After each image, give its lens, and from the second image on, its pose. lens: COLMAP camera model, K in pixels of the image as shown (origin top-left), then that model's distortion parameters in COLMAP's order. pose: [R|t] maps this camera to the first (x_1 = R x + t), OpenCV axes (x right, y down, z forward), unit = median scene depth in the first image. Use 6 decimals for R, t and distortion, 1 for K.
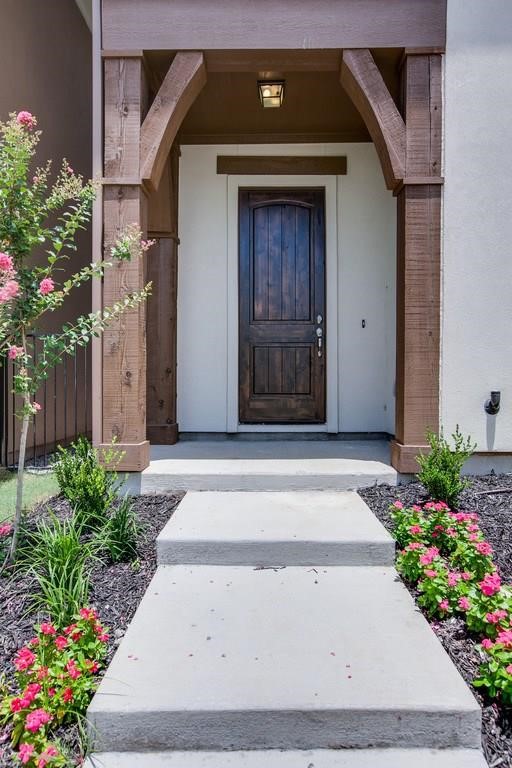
lens RADIAL K [[525.4, 0, 254.9], [0, 525.4, 382.7], [0, 0, 1]] dist [0.003041, 0.001815]
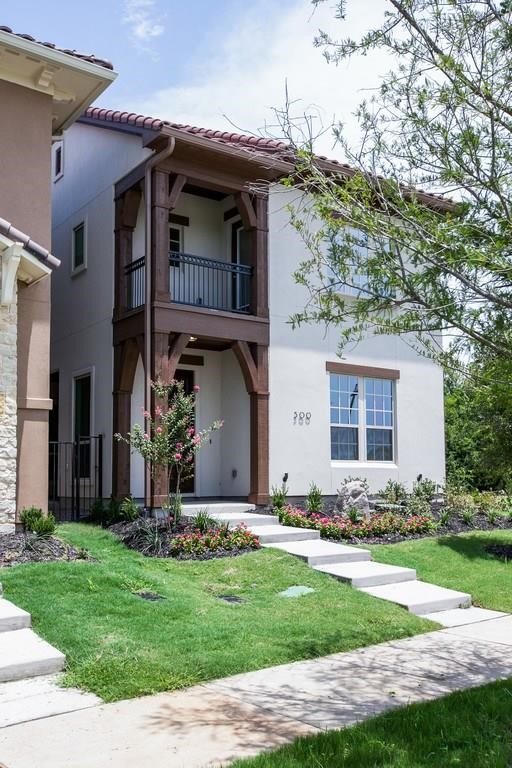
lens RADIAL K [[763.1, 0, 255.9], [0, 763.1, 388.0], [0, 0, 1]] dist [0.002170, 0.000000]
pose [[0.786734, 0.060403, 0.614329, -2.054094], [0.010252, 0.993785, -0.110842, 0.014832], [-0.617206, 0.093501, 0.781226, -1.961868]]
